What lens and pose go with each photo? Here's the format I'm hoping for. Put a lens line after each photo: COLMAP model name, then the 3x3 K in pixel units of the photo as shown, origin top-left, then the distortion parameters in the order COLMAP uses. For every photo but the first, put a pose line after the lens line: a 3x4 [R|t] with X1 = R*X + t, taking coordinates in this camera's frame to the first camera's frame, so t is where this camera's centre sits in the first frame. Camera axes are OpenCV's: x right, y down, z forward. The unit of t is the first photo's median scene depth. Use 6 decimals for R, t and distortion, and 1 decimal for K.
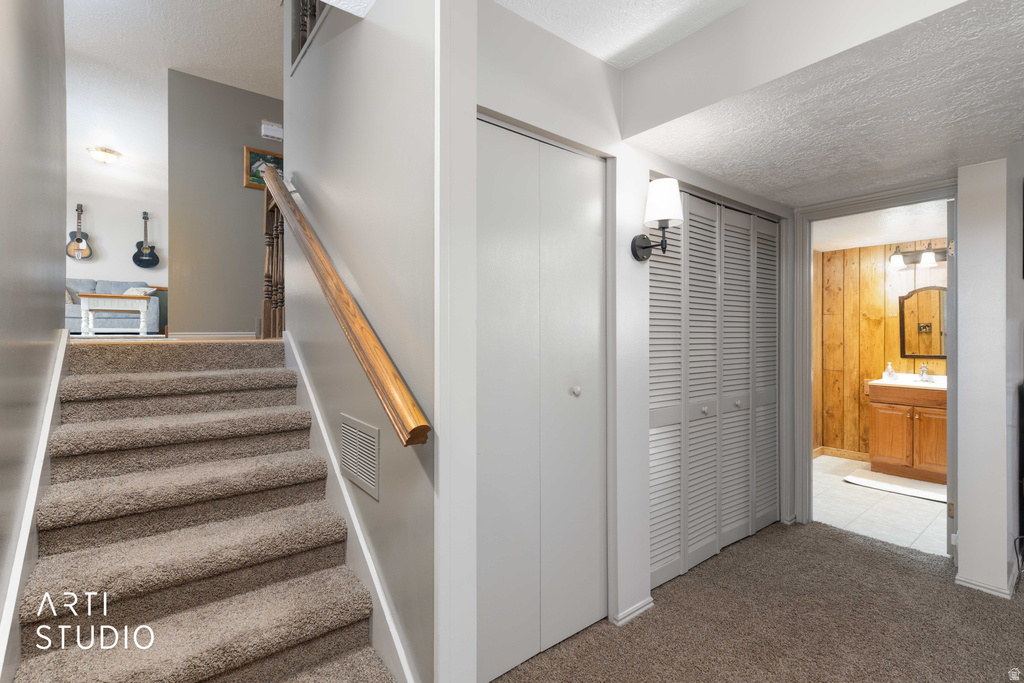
lens RADIAL K [[462.3, 0, 512.5], [0, 462.3, 339.7], [0, 0, 1]] dist [0.010542, -0.002058]
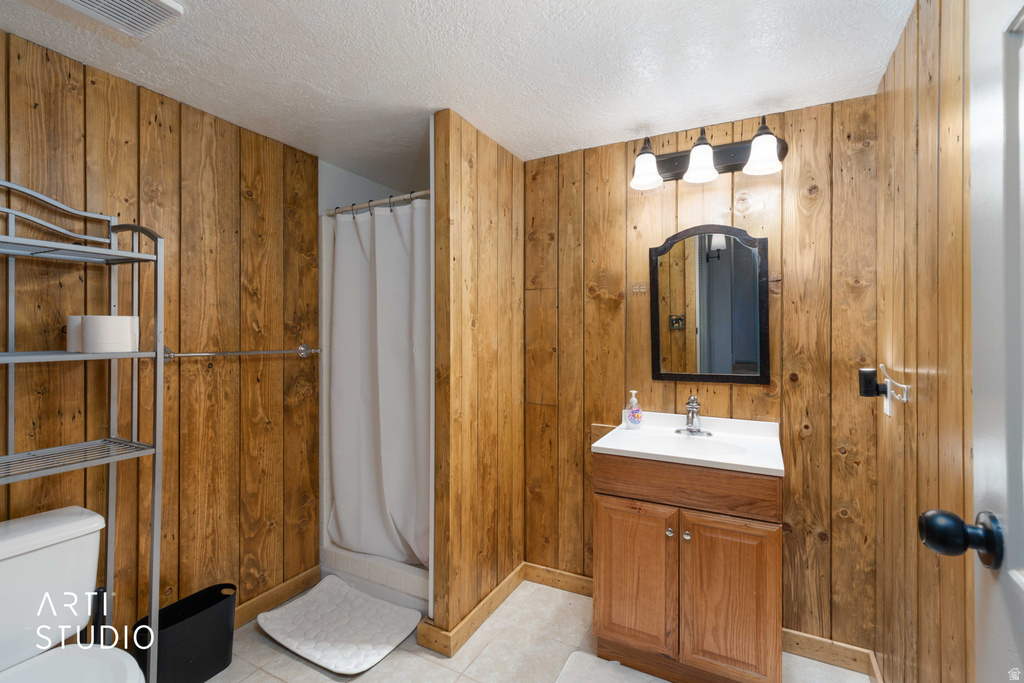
lens RADIAL K [[462.3, 0, 512.5], [0, 462.3, 337.6], [0, 0, 1]] dist [0.010542, -0.002058]
pose [[0.914666, -0.002083, 0.404205, 0.489650], [0.001936, 0.999998, 0.000771, -0.004316], [-0.404205, 0.000077, 0.914668, 0.597096]]
